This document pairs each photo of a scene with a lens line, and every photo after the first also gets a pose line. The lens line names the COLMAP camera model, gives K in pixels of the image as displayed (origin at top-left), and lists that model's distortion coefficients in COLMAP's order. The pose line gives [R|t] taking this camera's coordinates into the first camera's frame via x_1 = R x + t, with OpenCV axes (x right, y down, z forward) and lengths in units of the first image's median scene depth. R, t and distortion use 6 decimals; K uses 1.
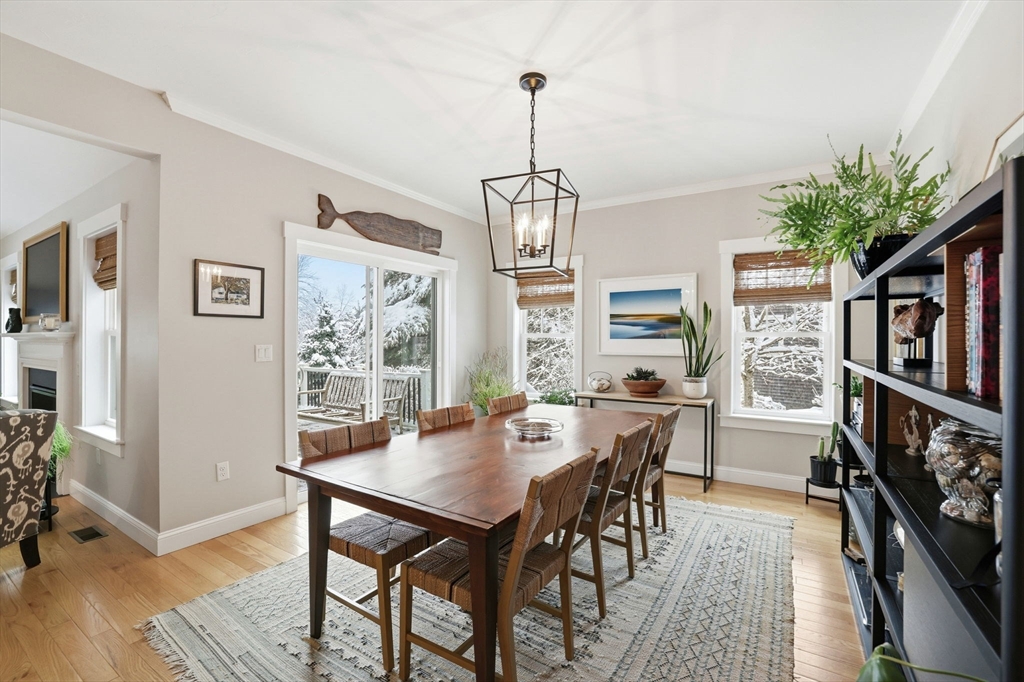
lens RADIAL K [[466.6, 0, 496.2], [0, 466.6, 341.2], [0, 0, 1]] dist [-0.021168, 0.000491]
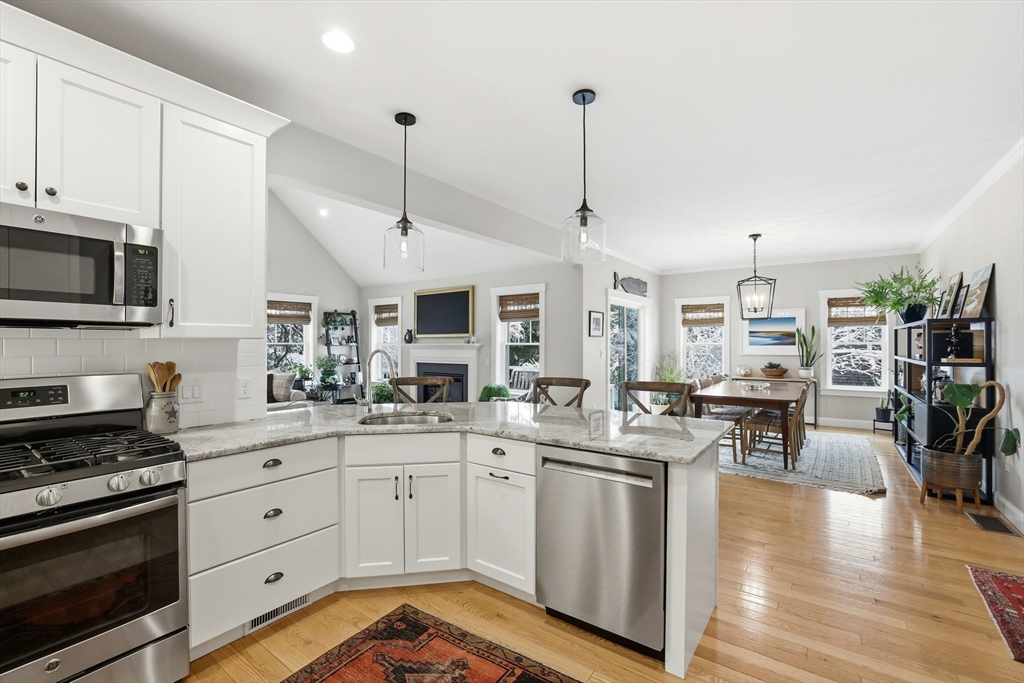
lens RADIAL K [[460.7, 0, 512.0], [0, 460.7, 341.5], [0, 0, 1]] dist [-0.000975, 0.000251]
pose [[0.999286, -0.003394, -0.037624, -0.638559], [0.003085, 0.999961, -0.008289, -0.009716], [0.037651, 0.008167, 0.999258, -0.818094]]
